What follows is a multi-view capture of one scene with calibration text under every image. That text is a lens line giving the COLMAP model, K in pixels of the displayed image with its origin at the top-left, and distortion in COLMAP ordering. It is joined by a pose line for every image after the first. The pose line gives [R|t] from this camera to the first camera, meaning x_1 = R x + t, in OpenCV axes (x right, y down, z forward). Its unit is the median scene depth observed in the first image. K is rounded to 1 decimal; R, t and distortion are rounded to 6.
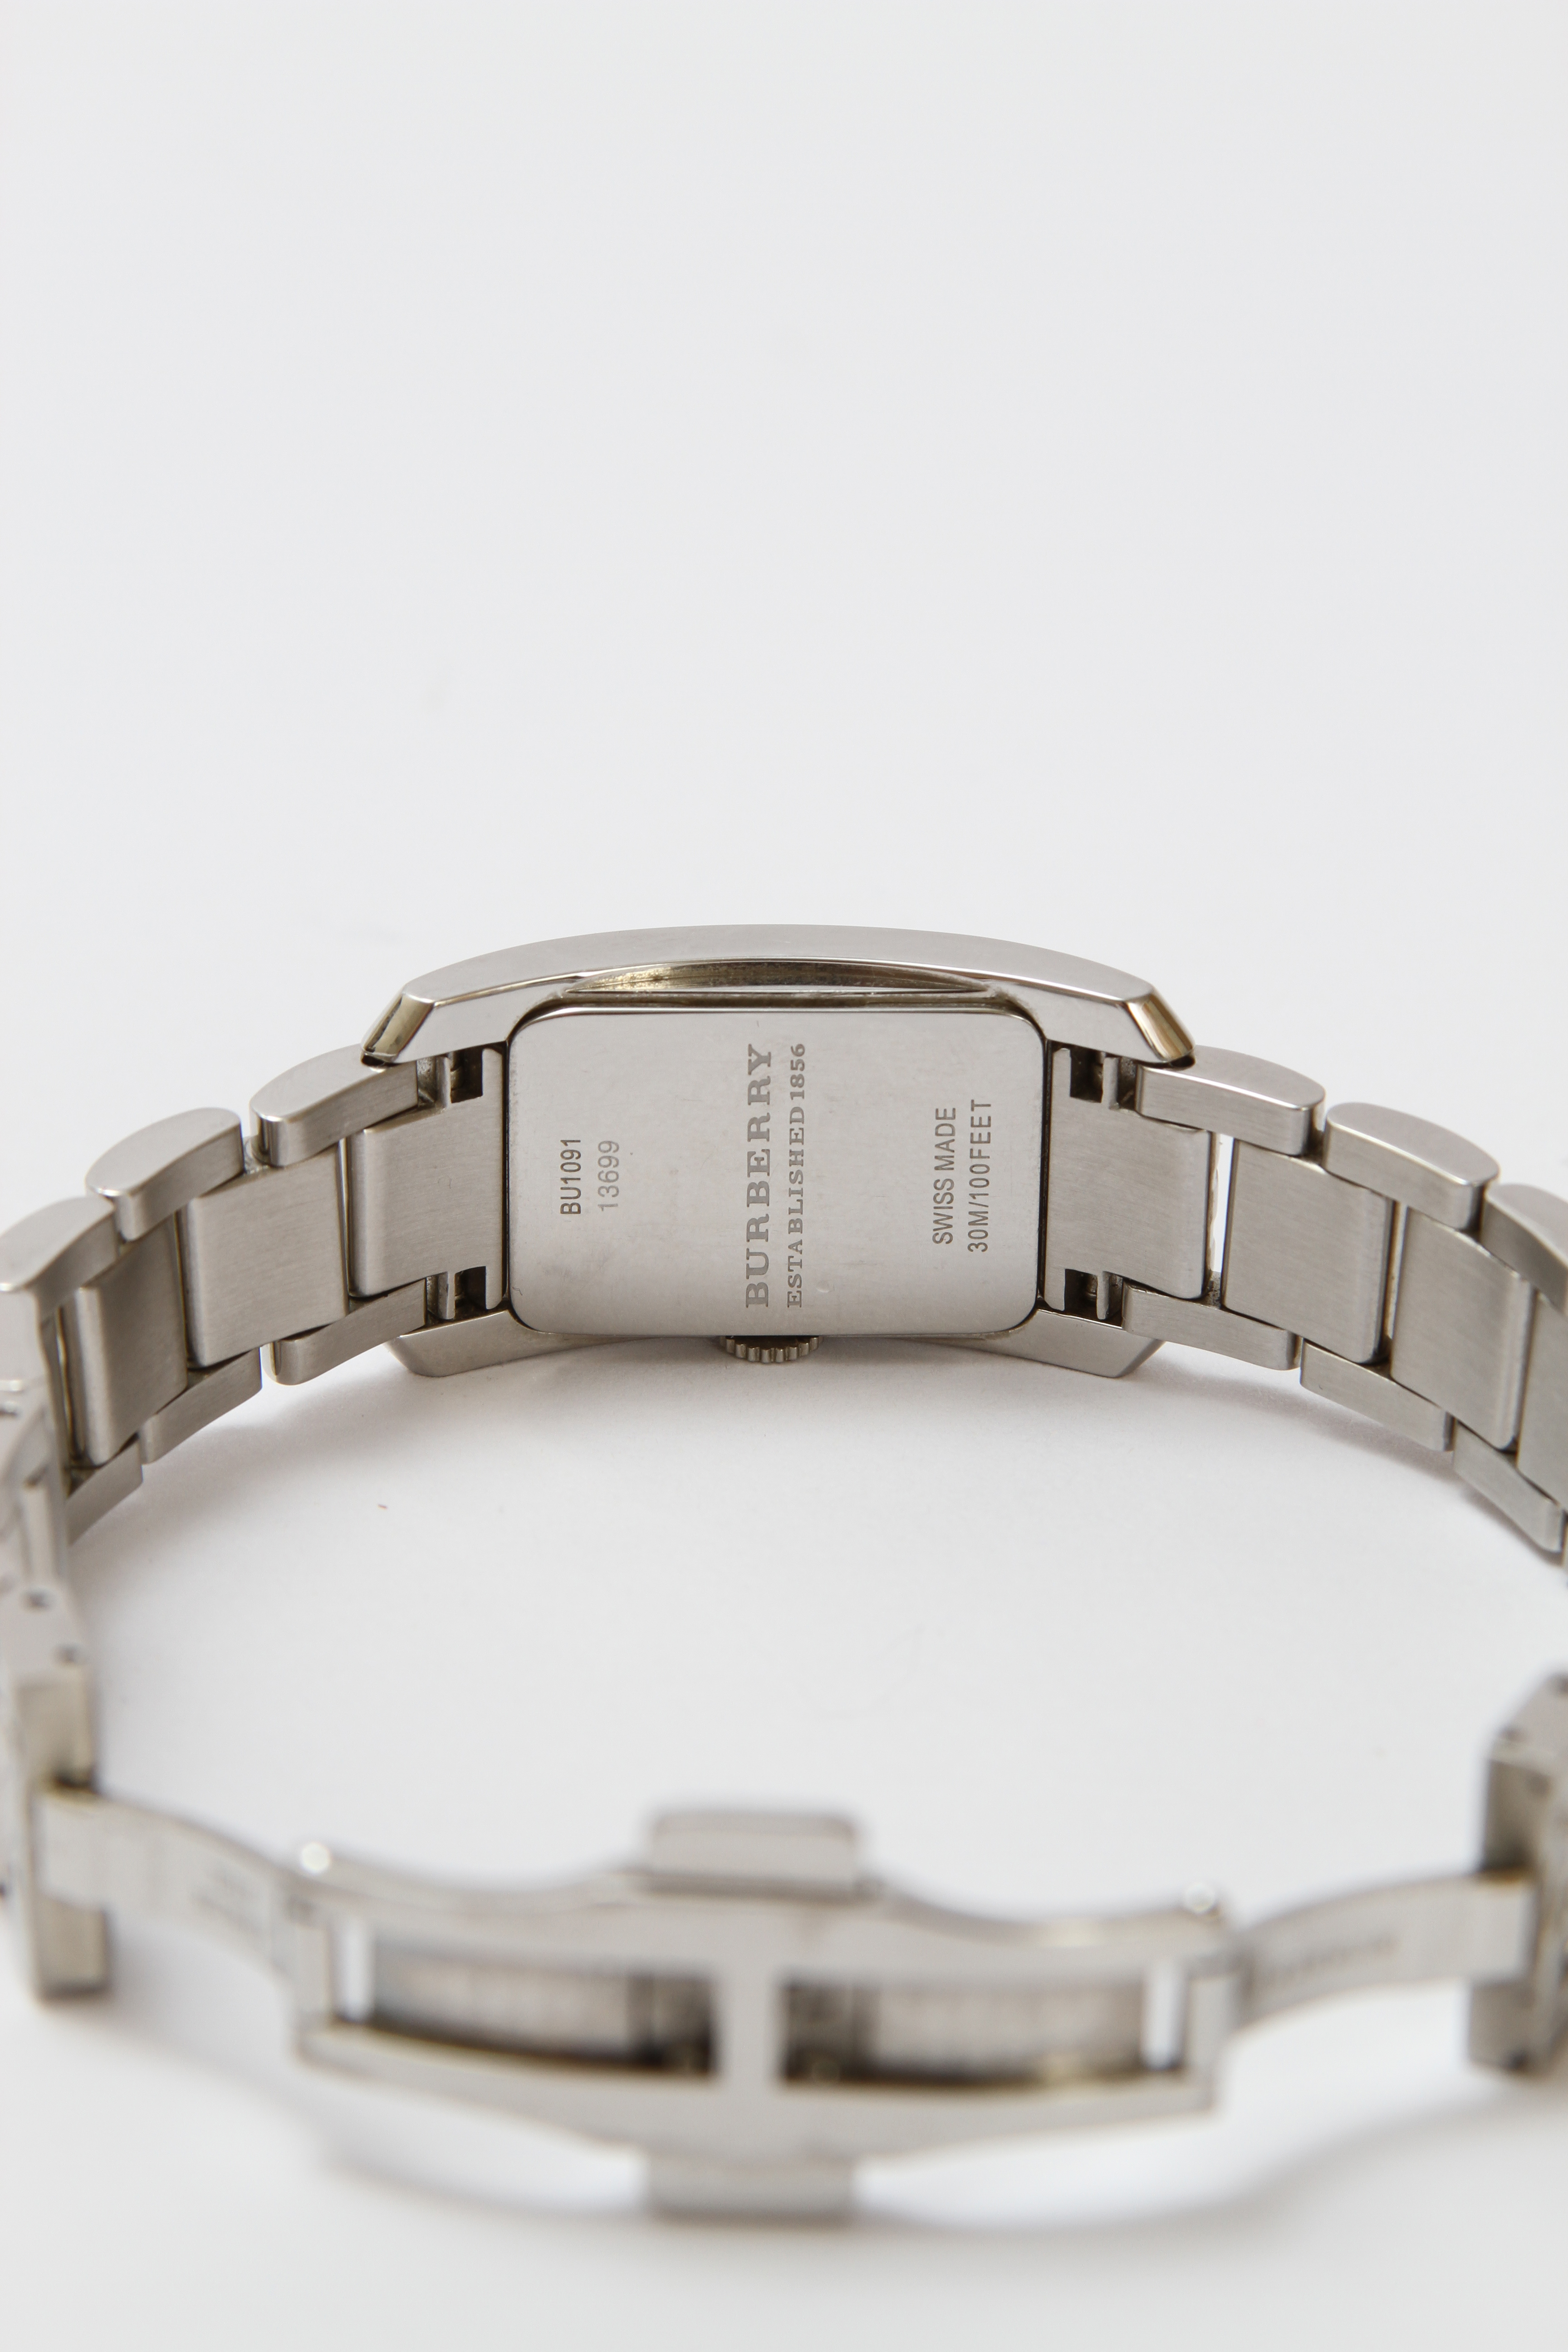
lens RADIAL K [[14462.3, 0, 784.0], [0, 14462.3, 1176.0], [0, 0, 1]] dist [0.164612, 1.284287]
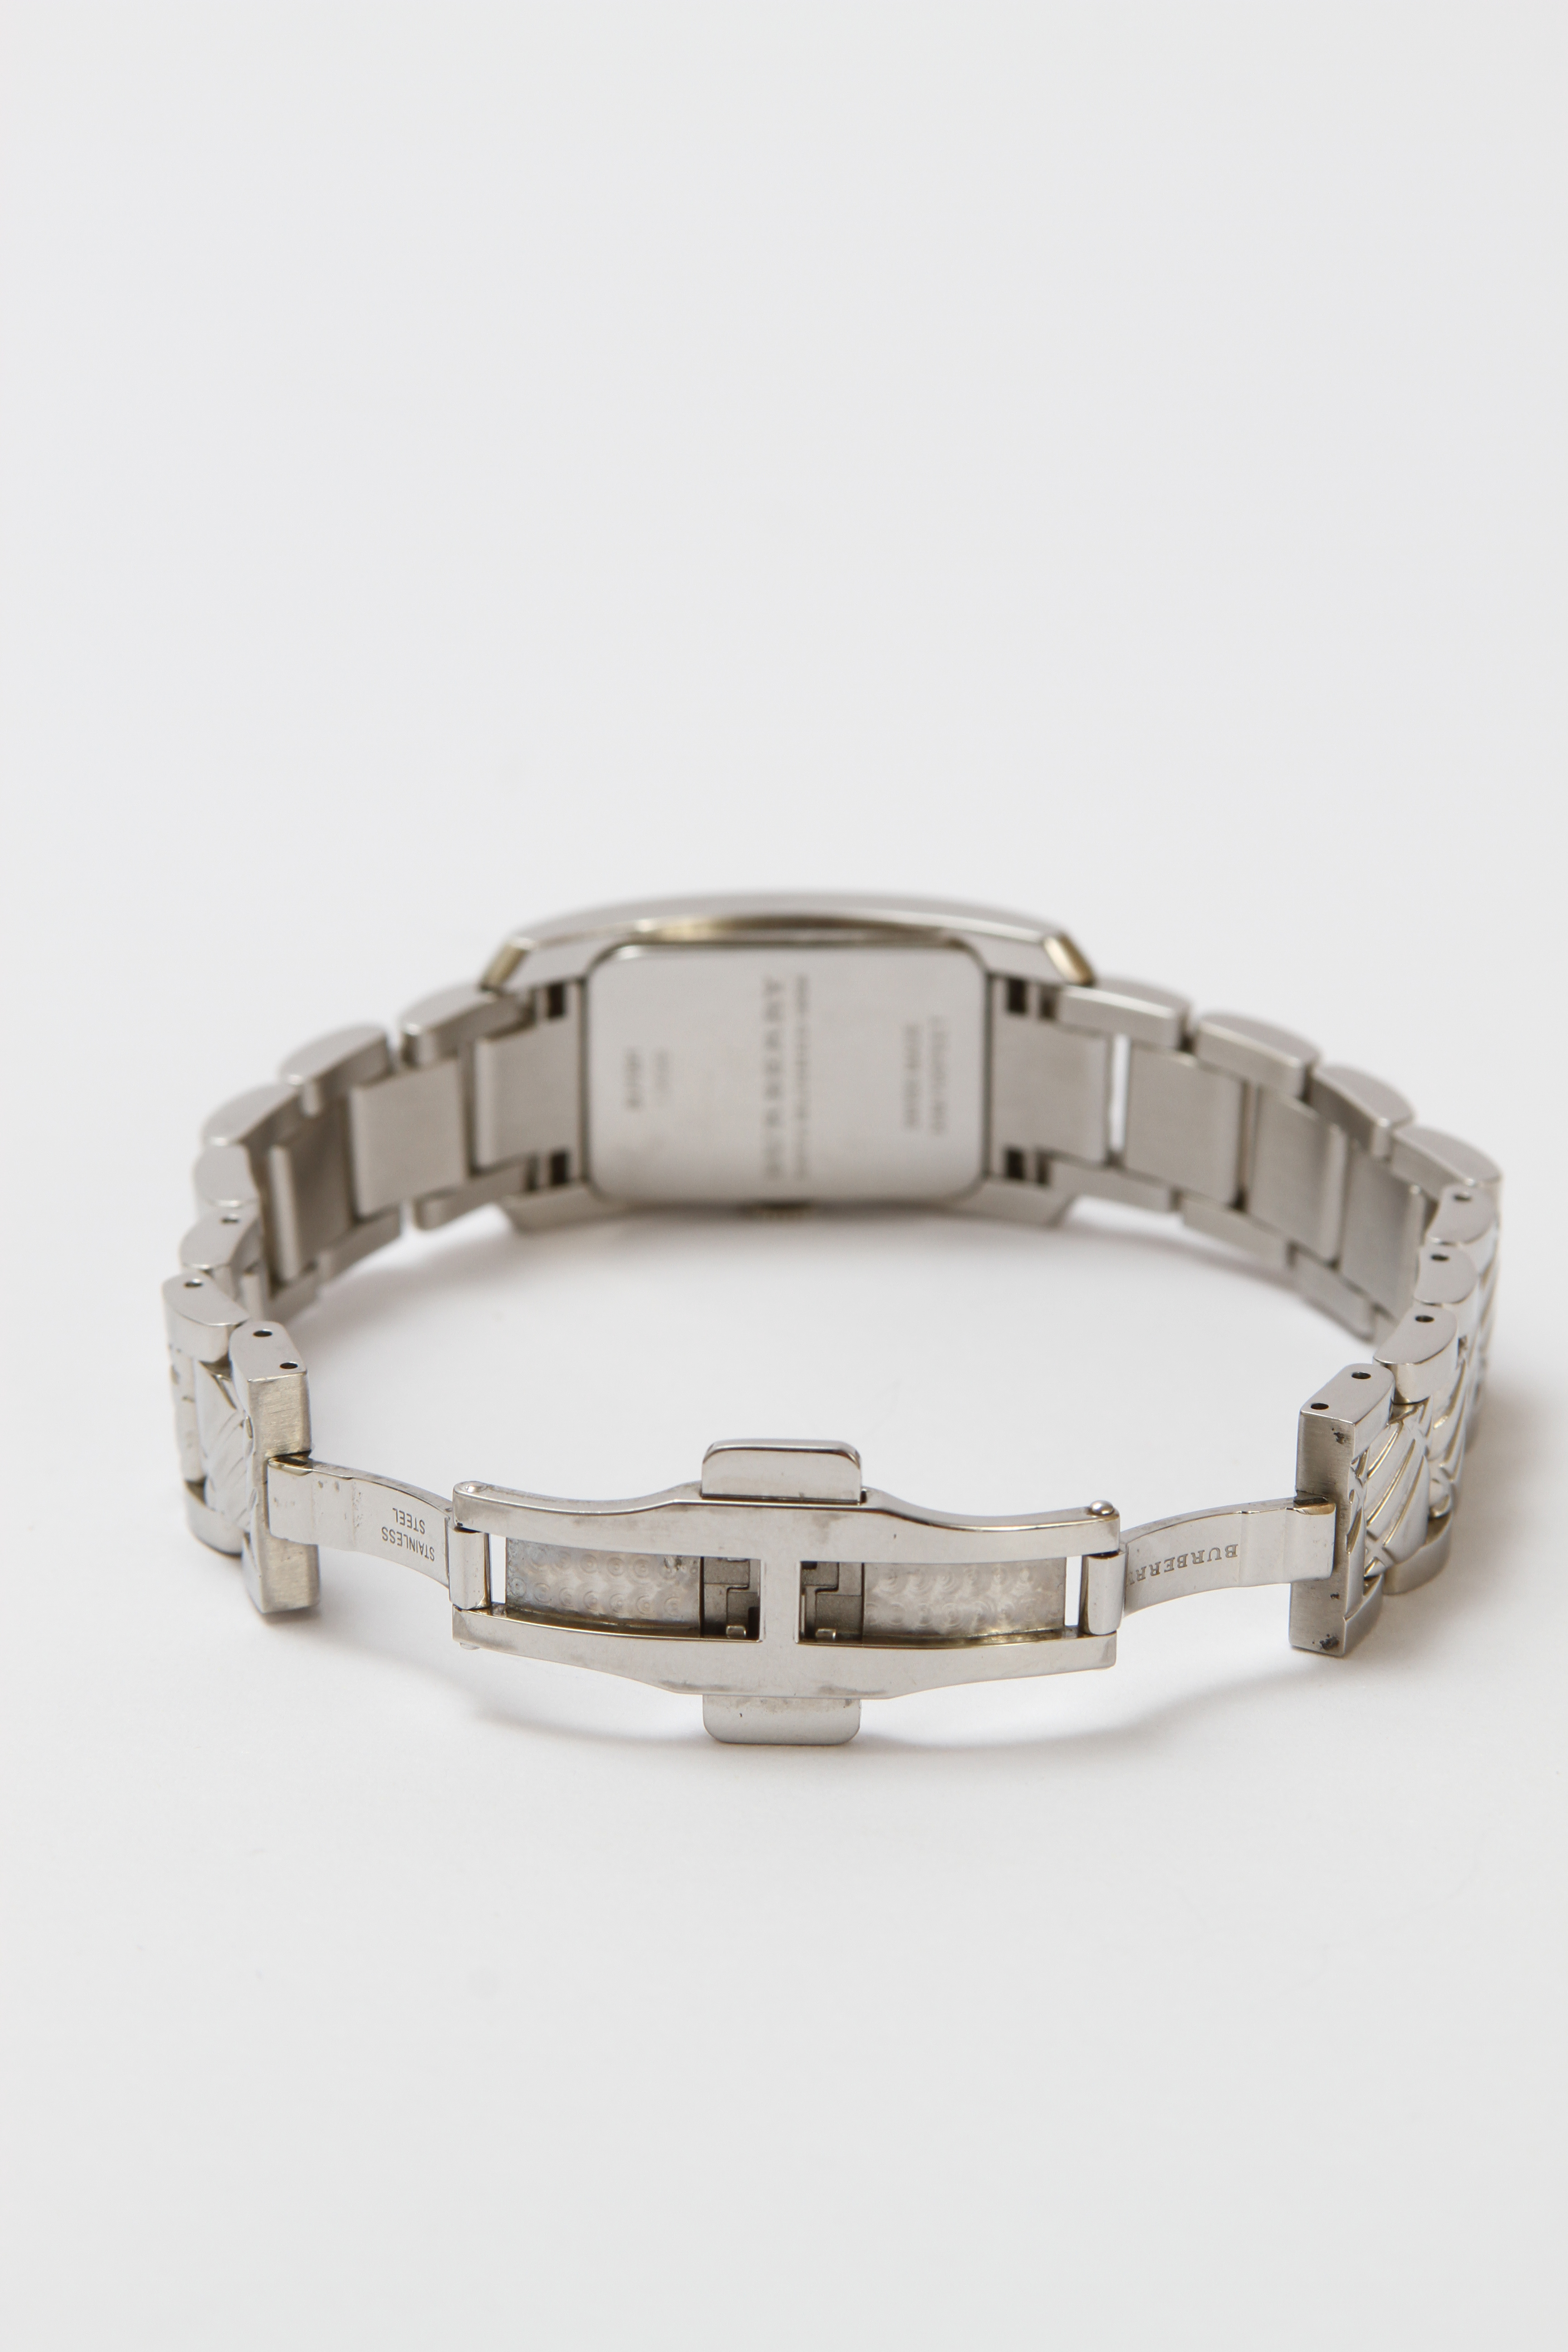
lens RADIAL K [[14701.5, 0, 784.0], [0, 14701.5, 1176.0], [0, 0, 1]] dist [-0.513066, -3.936222]
pose [[0.999939, -0.010845, 0.002093, -0.003806], [0.010902, 0.999518, -0.029084, 0.049452], [-0.001777, 0.029105, 0.999575, -0.365048]]
